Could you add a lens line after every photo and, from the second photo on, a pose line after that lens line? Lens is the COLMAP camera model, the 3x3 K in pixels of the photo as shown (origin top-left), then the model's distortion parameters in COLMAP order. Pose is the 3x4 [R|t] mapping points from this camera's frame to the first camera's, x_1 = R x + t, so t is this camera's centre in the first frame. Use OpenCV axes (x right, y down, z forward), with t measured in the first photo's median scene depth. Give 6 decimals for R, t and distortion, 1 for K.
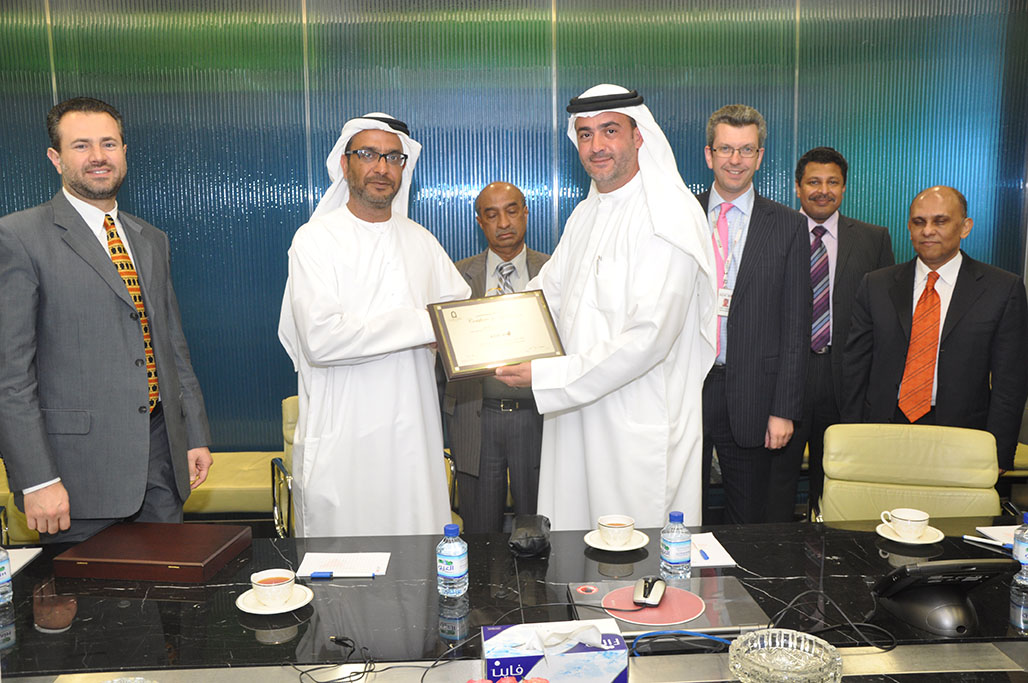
lens RADIAL K [[926.9, 0, 514.0], [0, 926.9, 341.5], [0, 0, 1]] dist [-0.125850, 0.189303]
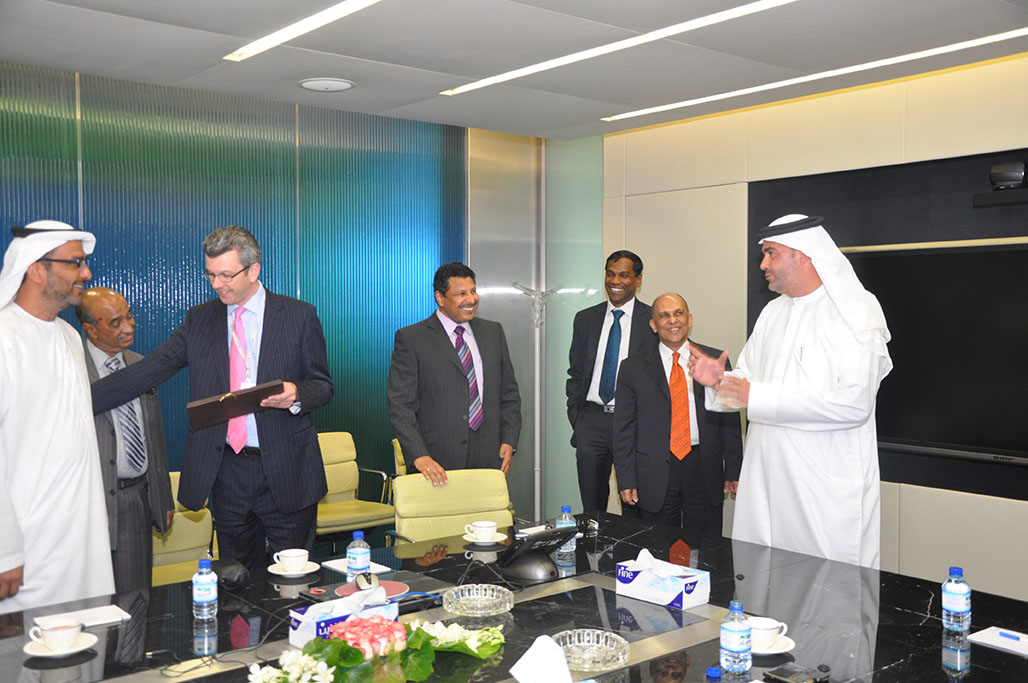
lens RADIAL K [[998.5, 0, 514.0], [0, 998.5, 341.5], [0, 0, 1]] dist [-0.061881, -0.004843]
pose [[0.807658, -0.006606, 0.589615, -0.556278], [0.064811, 0.994873, -0.077633, 0.035794], [-0.586079, 0.100915, 0.803945, -0.393221]]
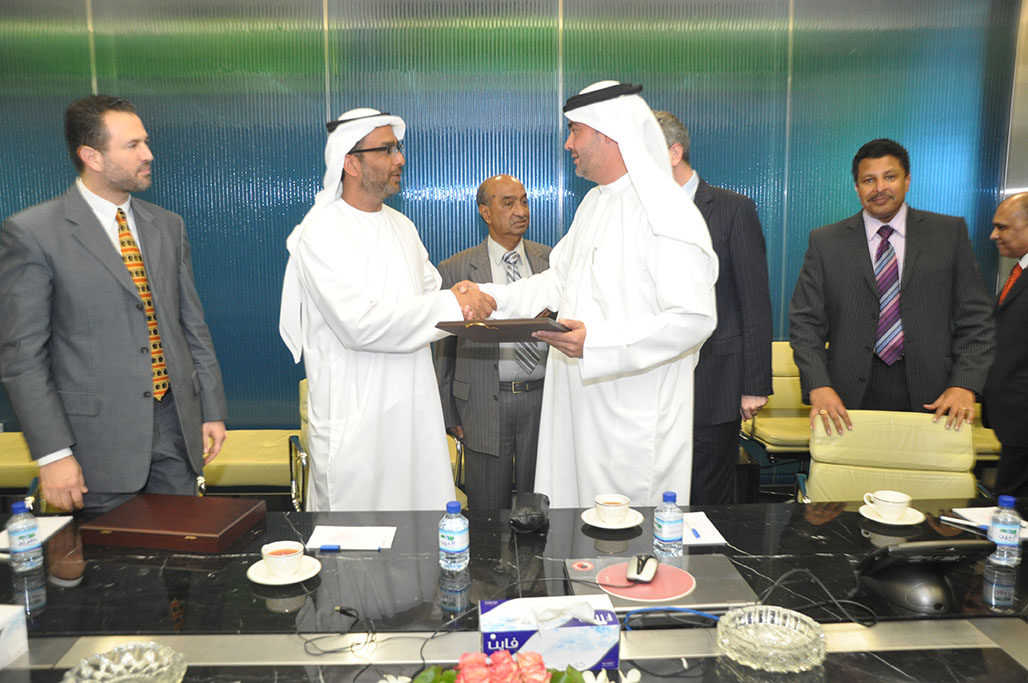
lens RADIAL K [[836.5, 0, 514.0], [0, 836.5, 341.5], [0, 0, 1]] dist [-0.130385, 0.117222]
pose [[0.999782, 0.010622, -0.017992, 0.014829], [-0.010424, 0.999885, 0.011018, 0.005447], [0.018107, -0.010828, 0.999777, 0.056079]]
